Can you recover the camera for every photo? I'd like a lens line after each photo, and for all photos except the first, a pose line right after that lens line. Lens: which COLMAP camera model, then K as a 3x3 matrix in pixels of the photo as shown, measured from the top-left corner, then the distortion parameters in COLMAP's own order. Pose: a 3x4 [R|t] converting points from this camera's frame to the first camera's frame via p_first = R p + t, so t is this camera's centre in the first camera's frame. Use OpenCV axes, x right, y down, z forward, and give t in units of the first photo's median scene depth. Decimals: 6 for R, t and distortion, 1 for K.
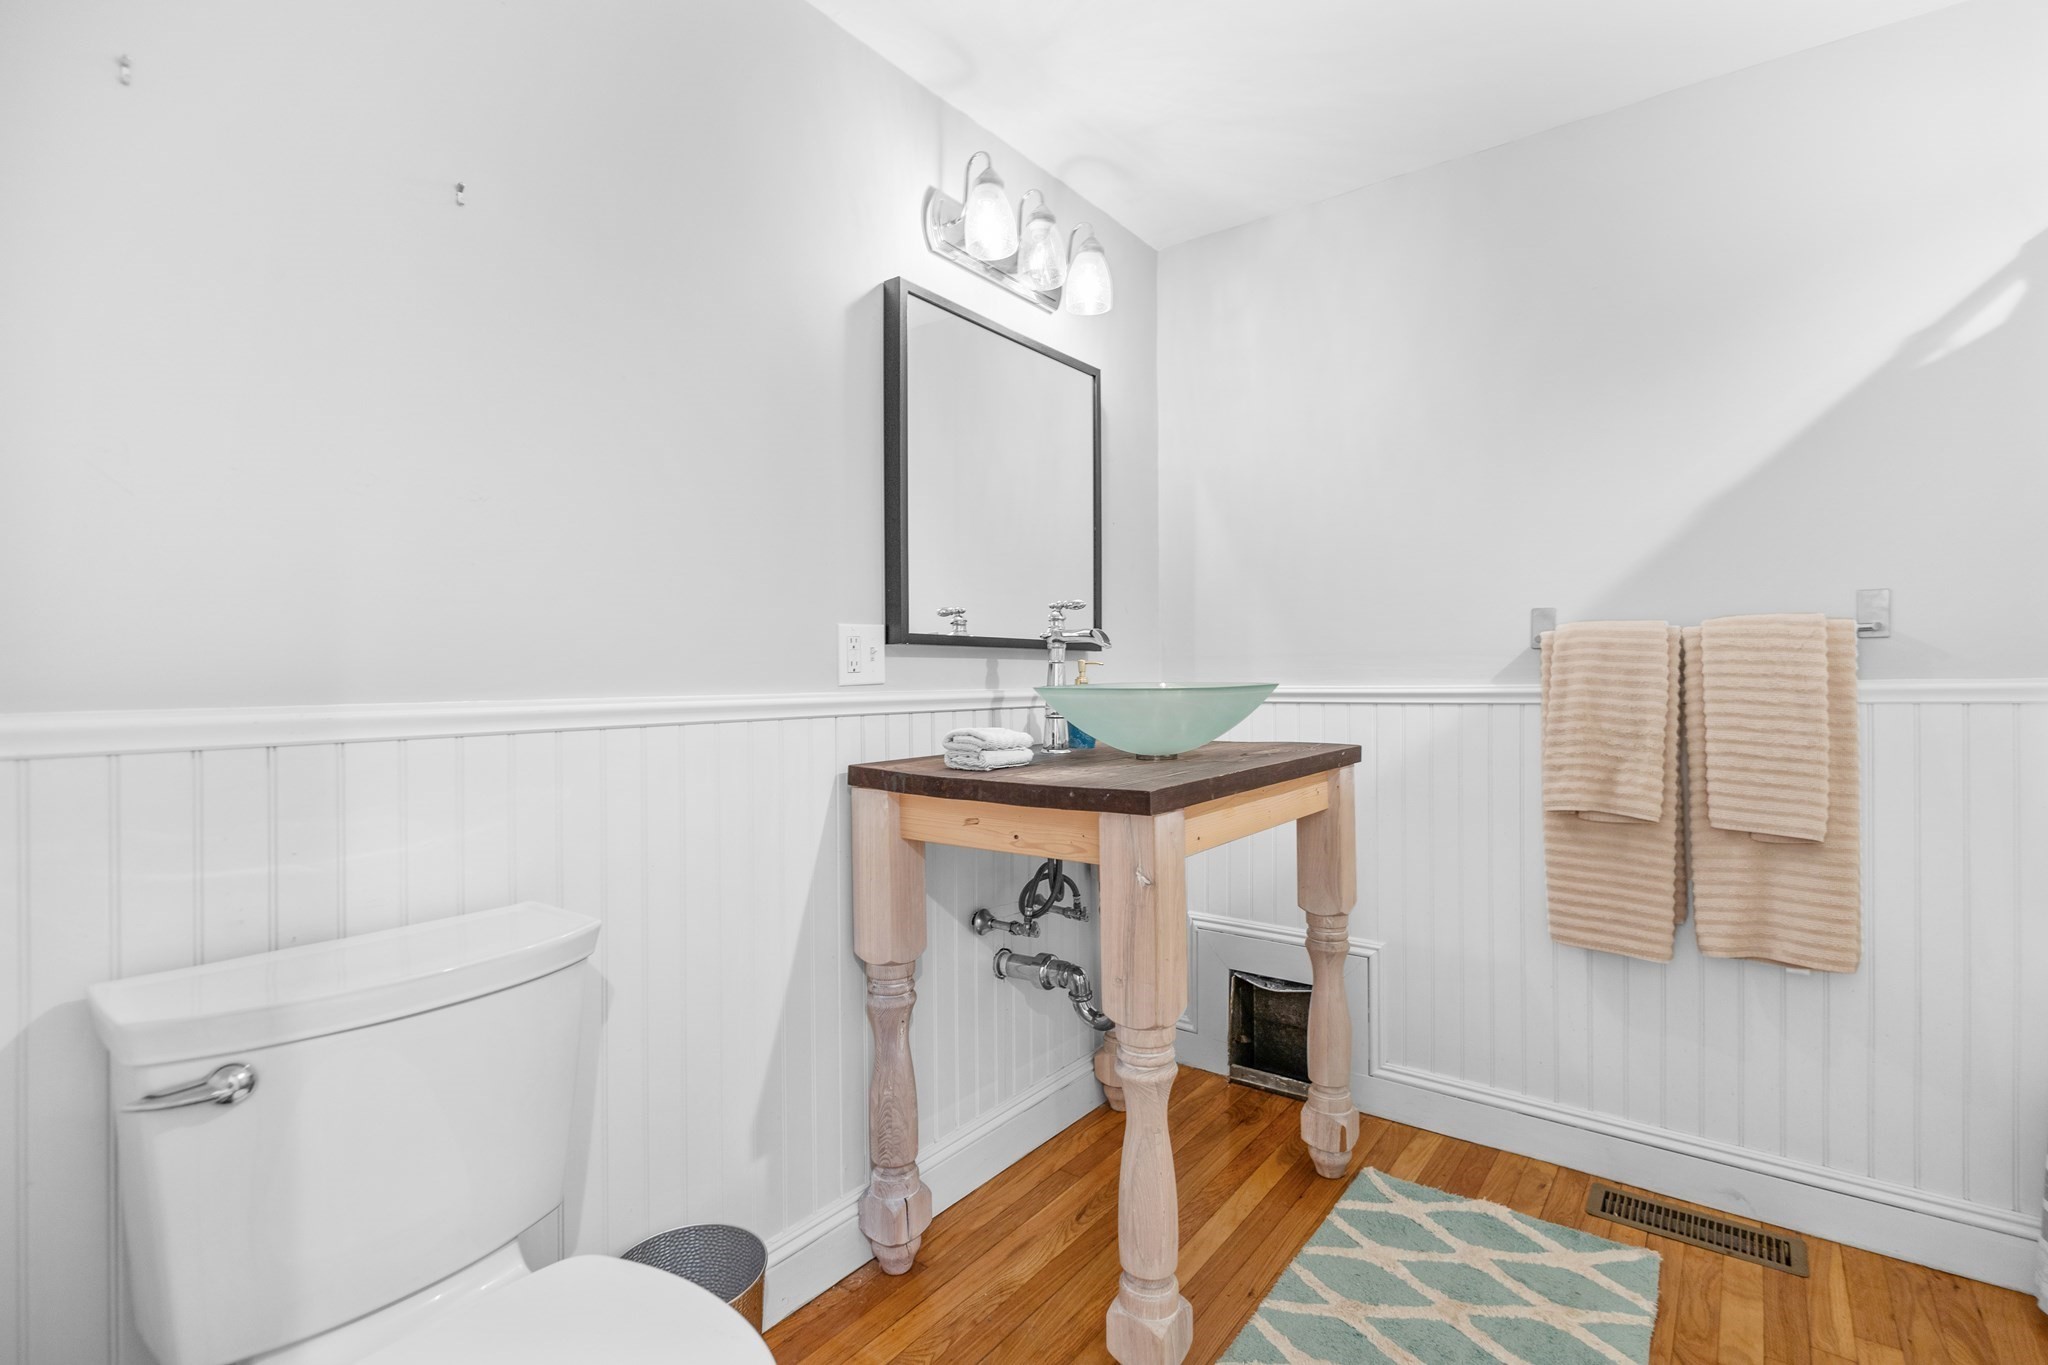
lens RADIAL K [[949.8, 0, 1028.8], [0, 949.8, 677.1], [0, 0, 1]] dist [0.007125, -0.002222]
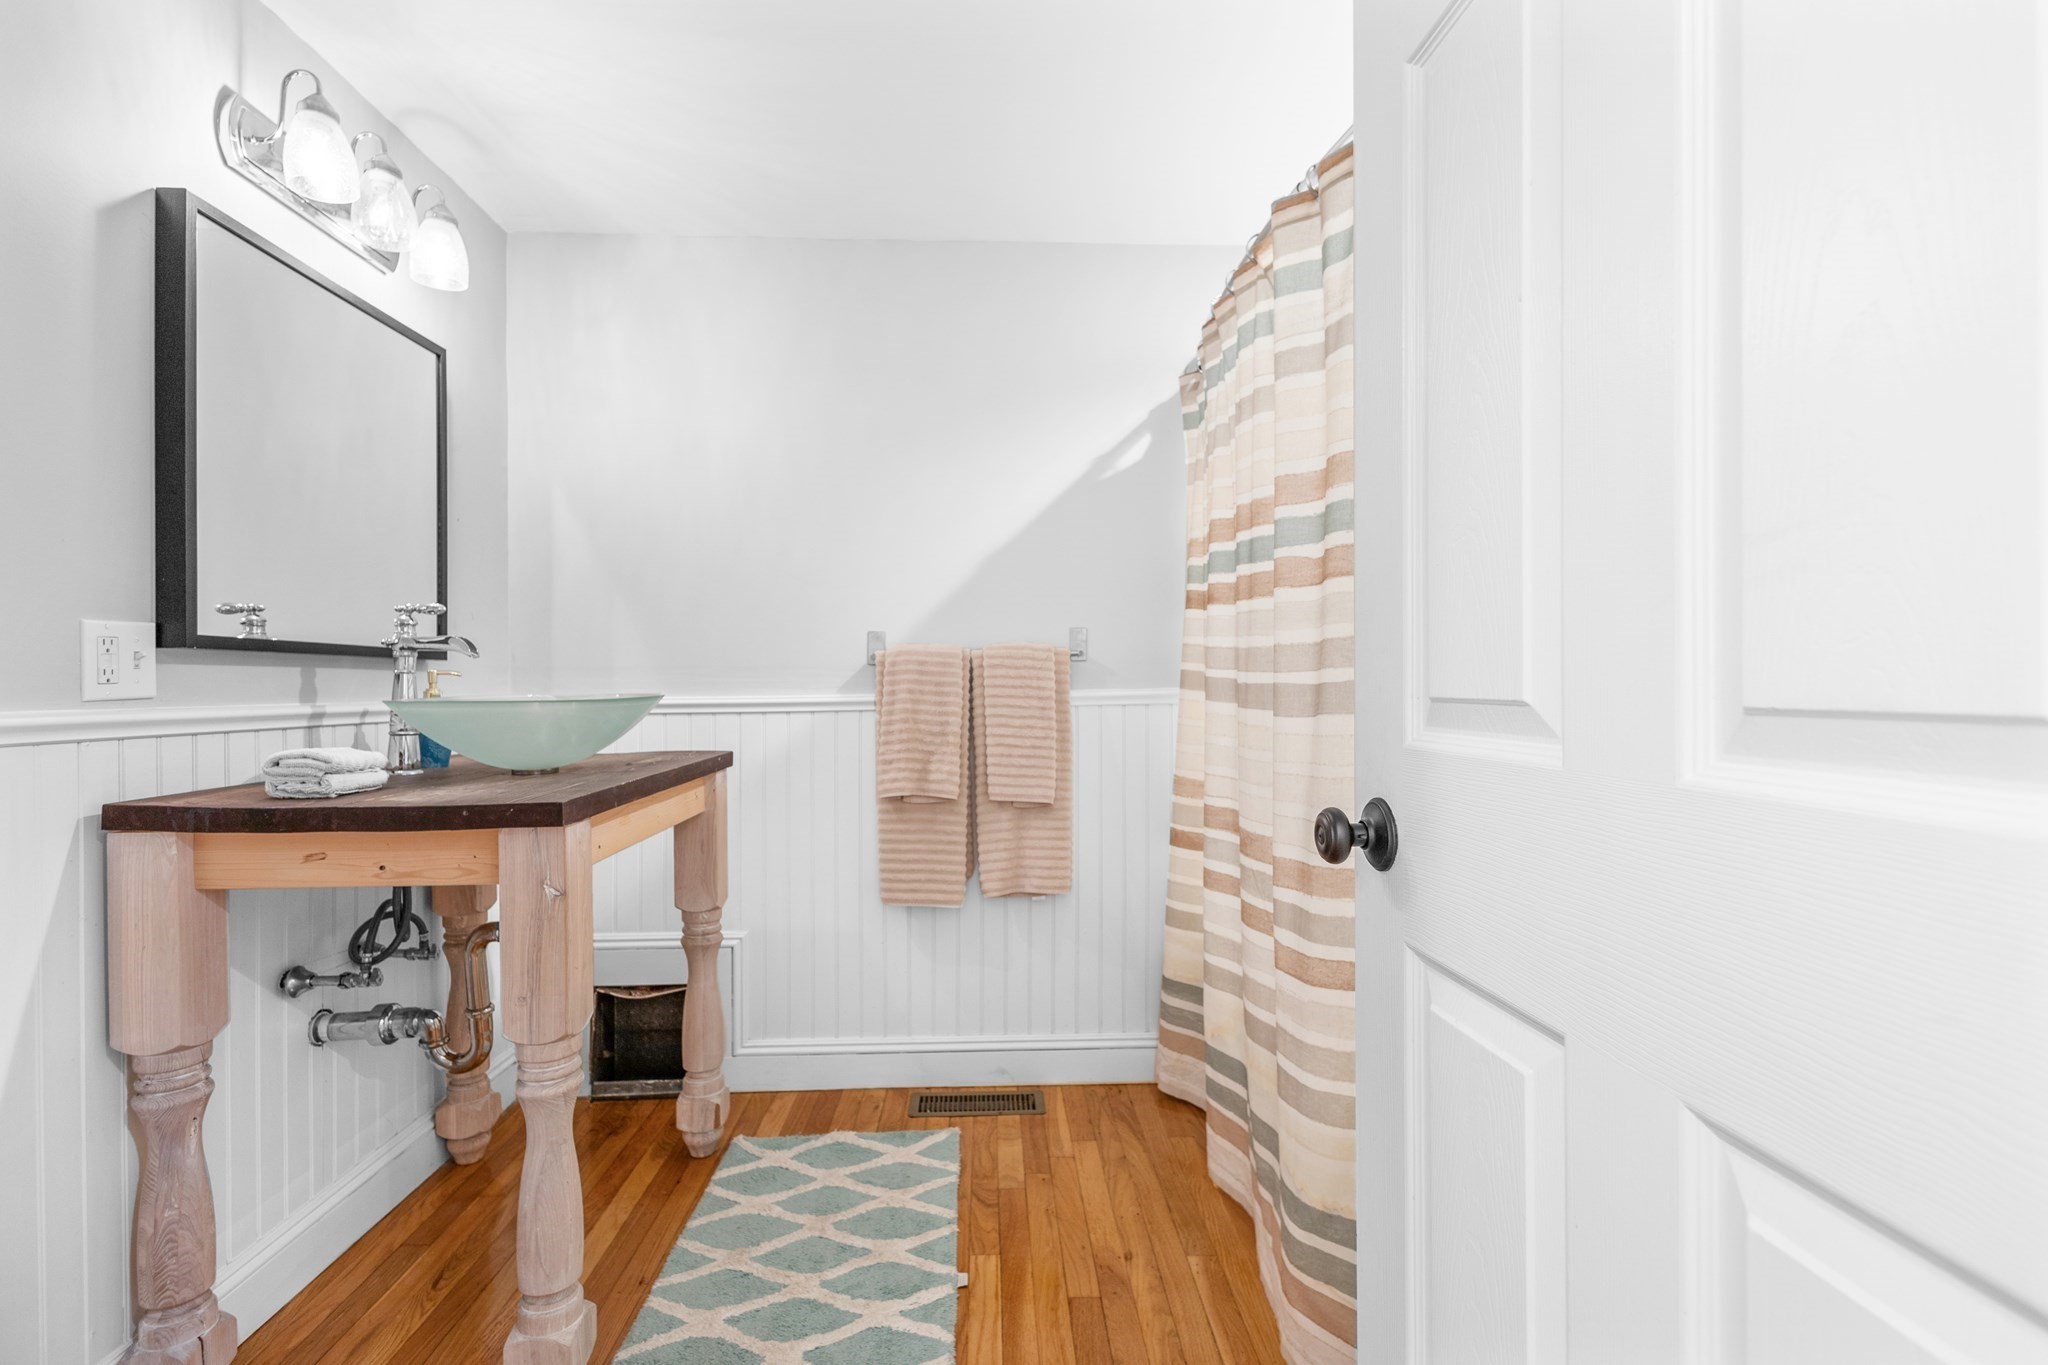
lens RADIAL K [[961.6, 0, 1034.5], [0, 961.6, 690.0], [0, 0, 1]] dist [0.005111, -0.000808]
pose [[0.764349, -0.002668, 0.644797, -0.105211], [0.002045, 0.999996, 0.001713, 0.000372], [-0.644800, 0.000009, 0.764352, -0.073417]]
